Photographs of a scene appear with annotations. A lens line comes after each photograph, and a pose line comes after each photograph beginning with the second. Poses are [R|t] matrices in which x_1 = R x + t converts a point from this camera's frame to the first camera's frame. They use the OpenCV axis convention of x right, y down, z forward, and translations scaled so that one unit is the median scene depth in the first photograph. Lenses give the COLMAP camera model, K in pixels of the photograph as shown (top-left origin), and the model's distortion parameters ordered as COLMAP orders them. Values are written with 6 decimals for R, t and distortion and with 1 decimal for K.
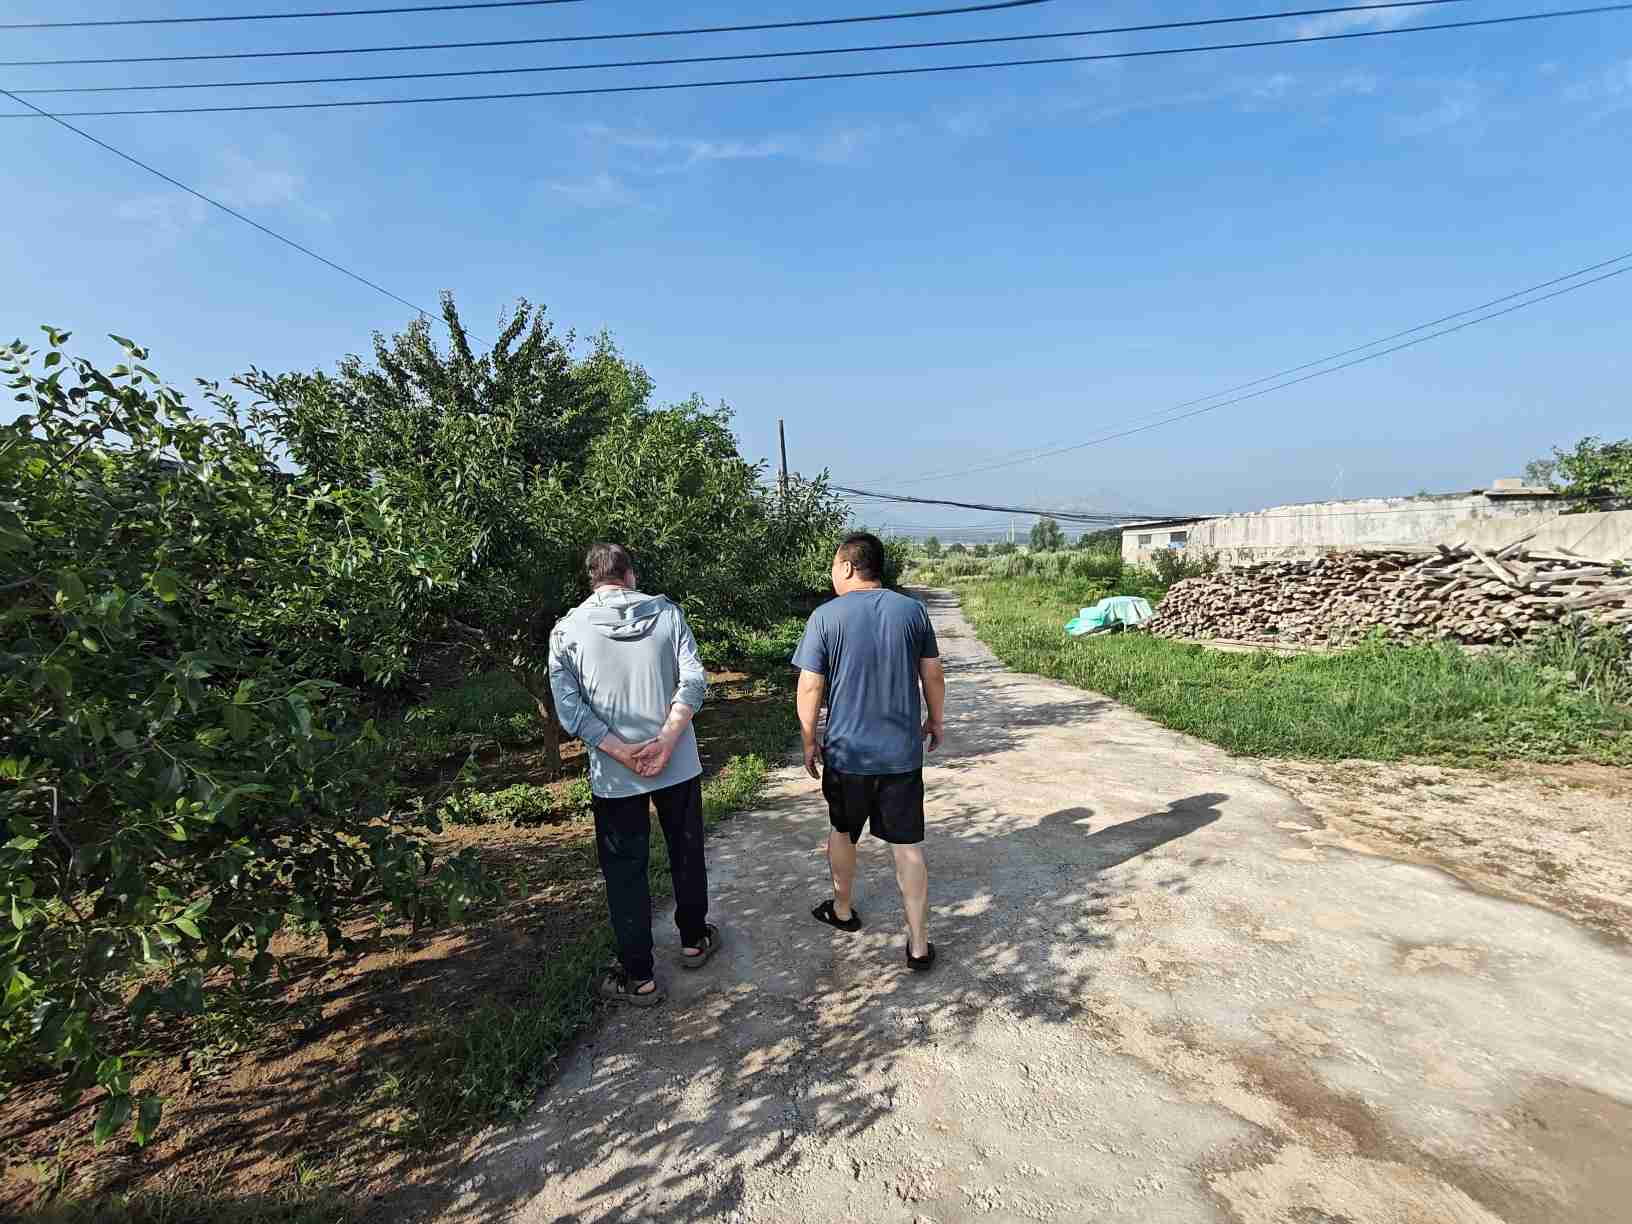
lens RADIAL K [[761.7, 0, 806.1], [0, 761.7, 621.0], [0, 0, 1]] dist [0.011343, -0.000067]
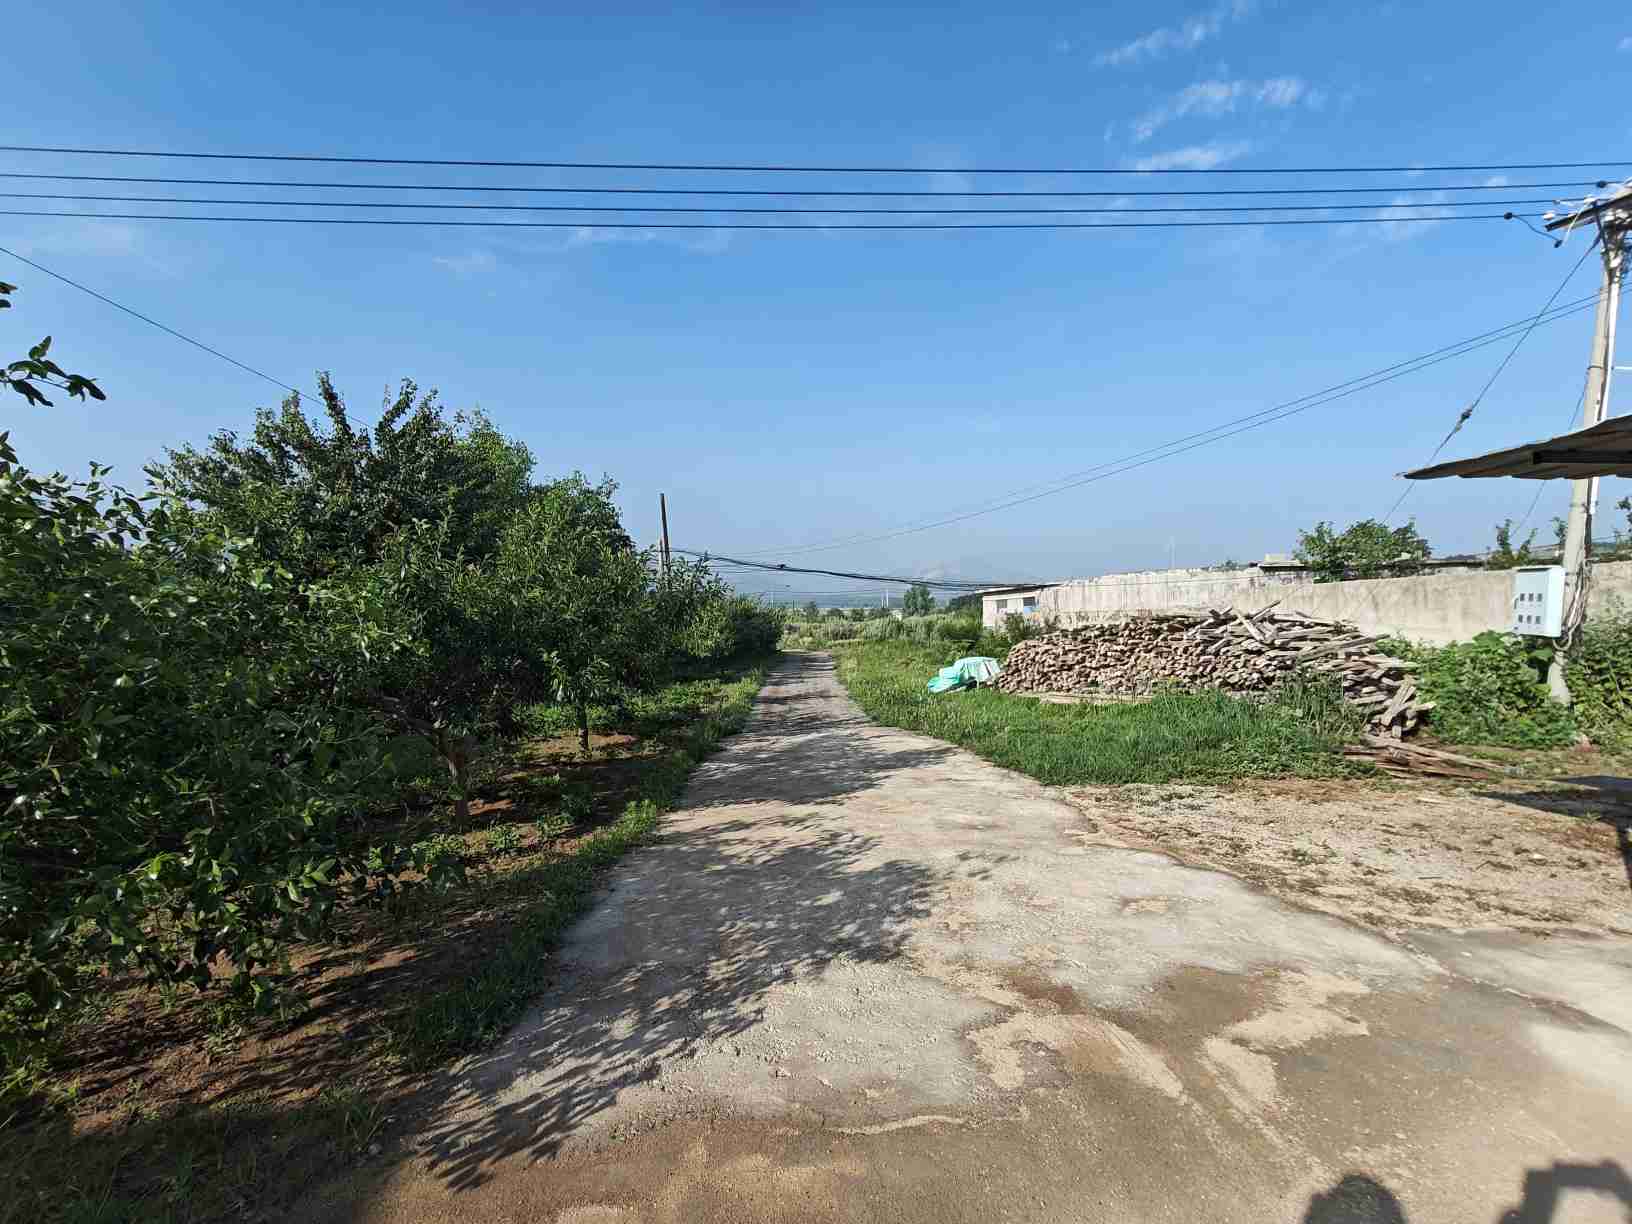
lens RADIAL K [[761.7, 0, 806.1], [0, 761.7, 621.0], [0, 0, 1]] dist [0.011343, -0.000067]
pose [[0.987890, -0.011729, 0.154711, -0.007768], [0.024844, 0.996230, -0.083115, 0.006450], [-0.153153, 0.085952, 0.984457, -0.188794]]
